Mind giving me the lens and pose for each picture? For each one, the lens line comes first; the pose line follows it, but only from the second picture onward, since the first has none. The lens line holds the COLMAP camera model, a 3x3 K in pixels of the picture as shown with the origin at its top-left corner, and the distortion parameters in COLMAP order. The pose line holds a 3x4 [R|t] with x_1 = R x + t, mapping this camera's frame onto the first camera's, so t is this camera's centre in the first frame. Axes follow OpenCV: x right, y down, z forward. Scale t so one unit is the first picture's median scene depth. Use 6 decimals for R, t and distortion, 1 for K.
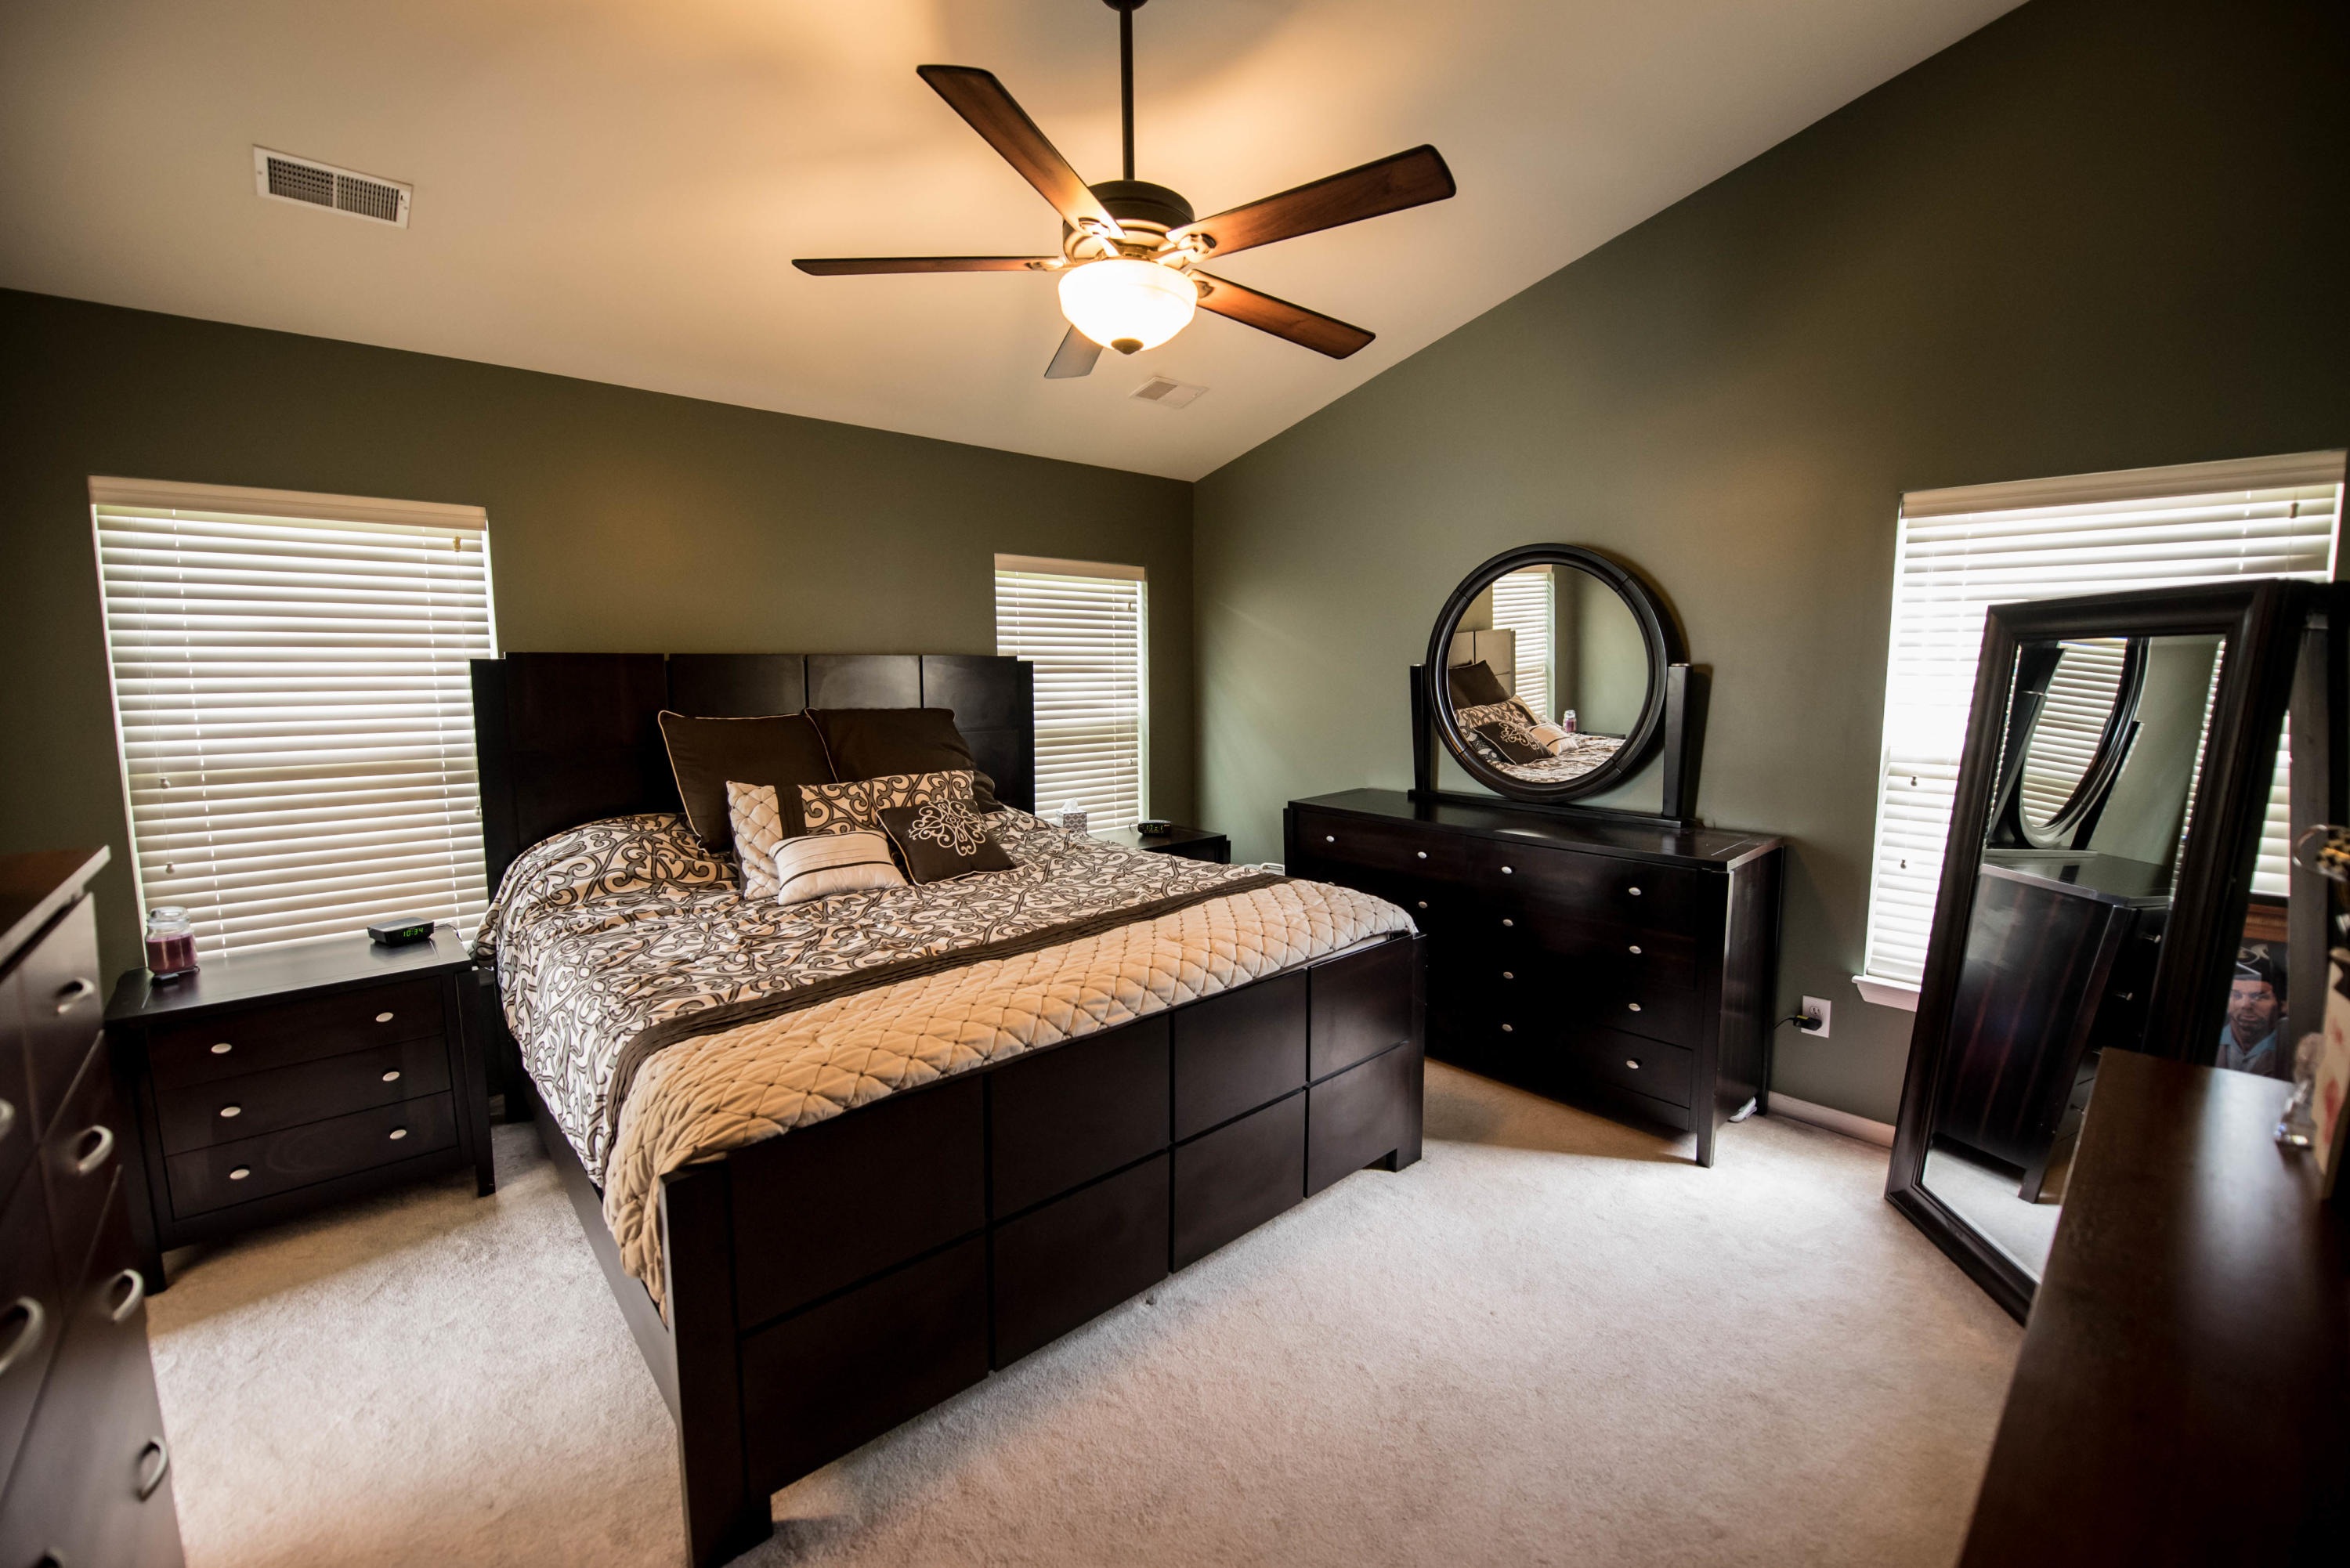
lens RADIAL K [[924.4, 0, 1175.0], [0, 924.4, 784.0], [0, 0, 1]] dist [-0.009141, -0.004842]
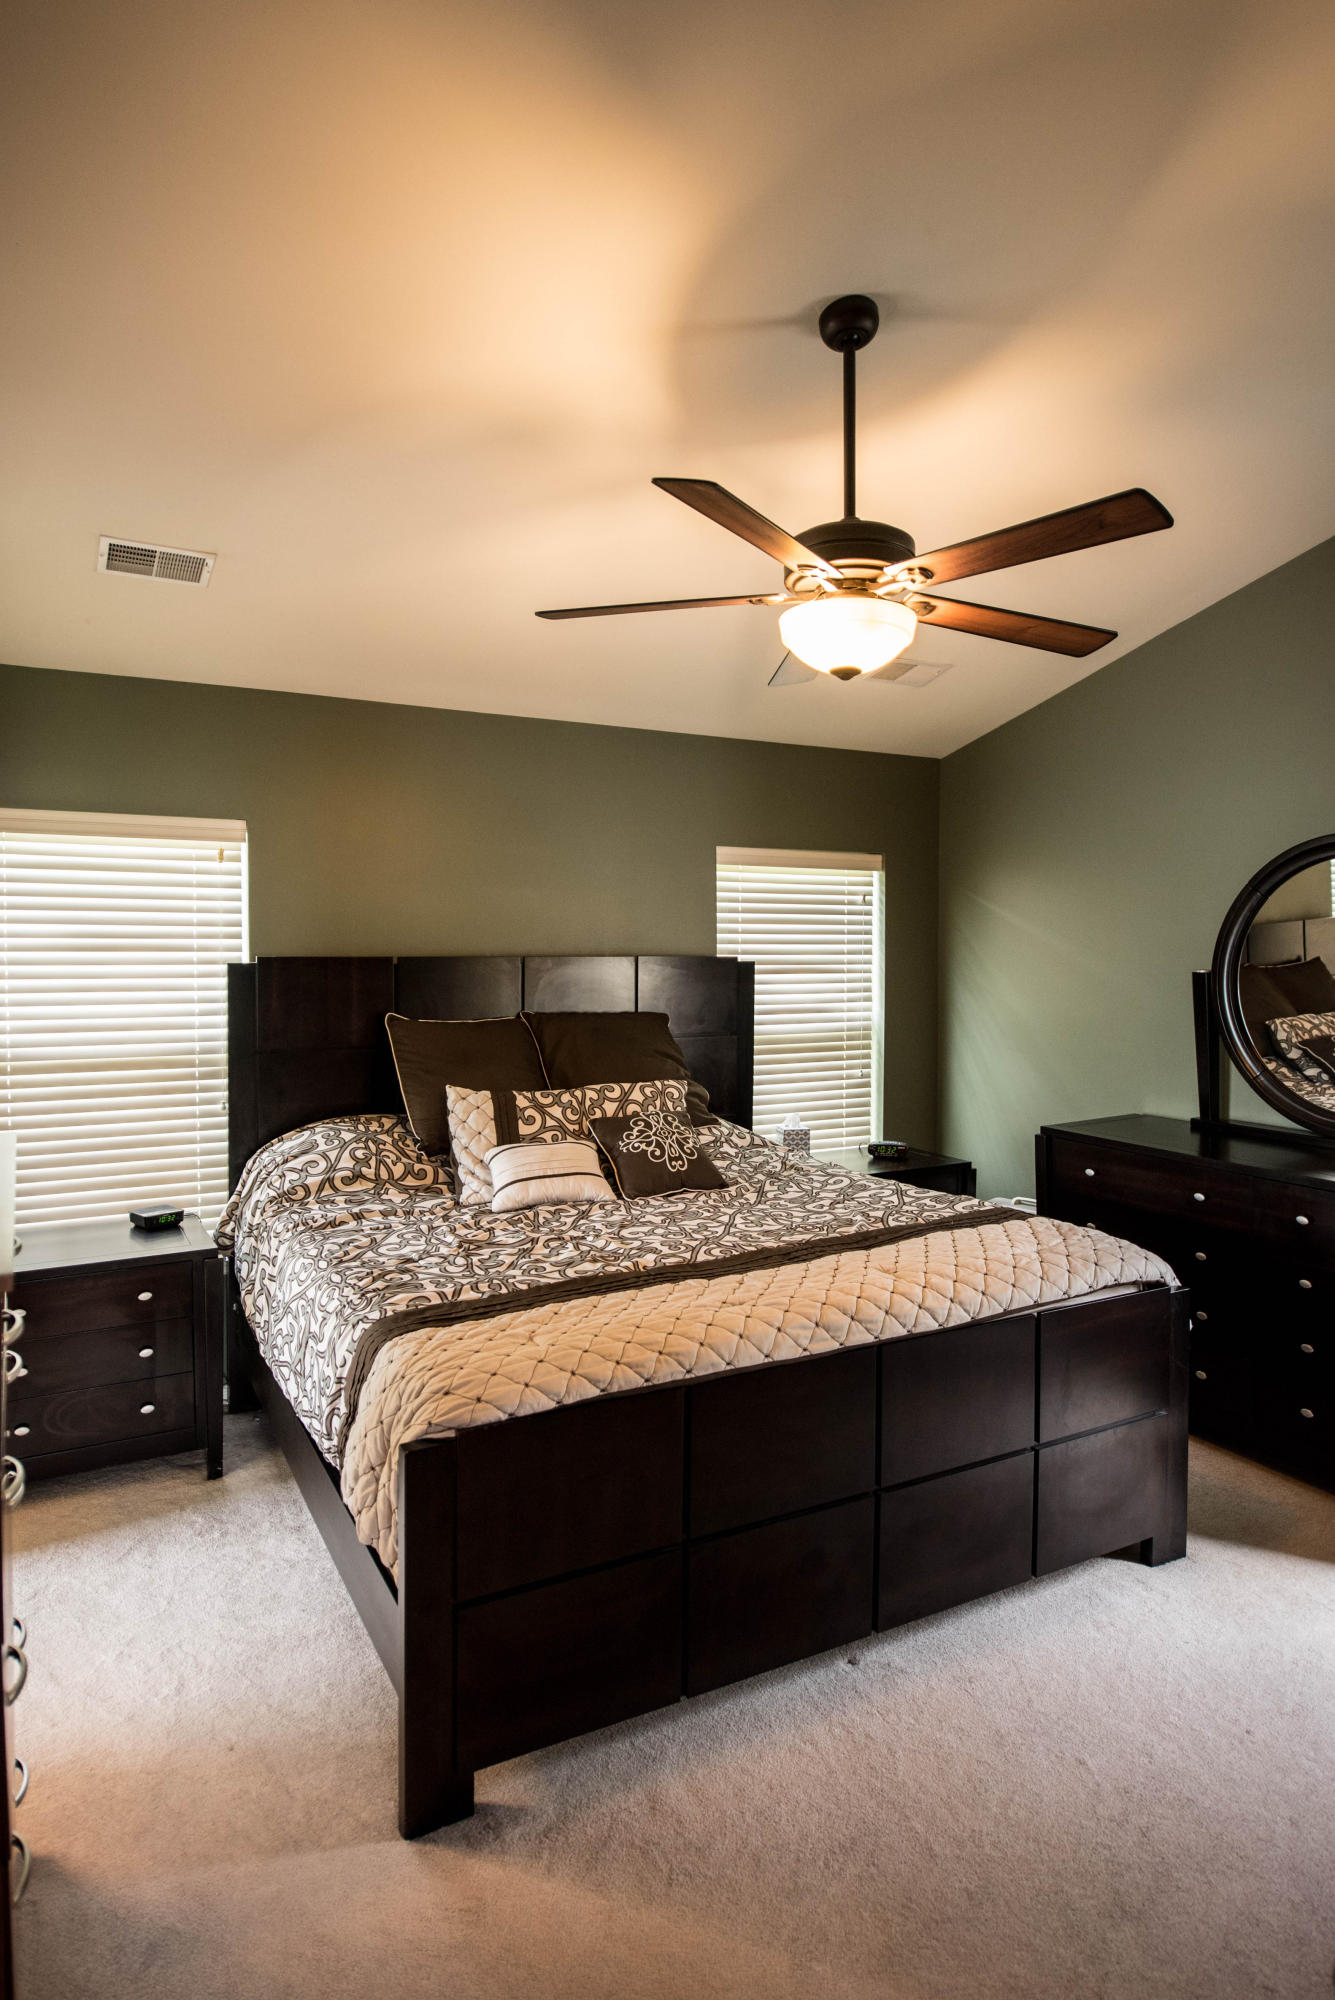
lens RADIAL K [[1176.1, 0, 667.5], [0, 1176.1, 1000.0], [0, 0, 1]] dist [-0.000685, 0.000263]
pose [[0.972116, 0.014674, -0.234040, 0.057207], [-0.031580, 0.997141, -0.068651, -0.018771], [0.232363, 0.074127, 0.969800, -0.237872]]
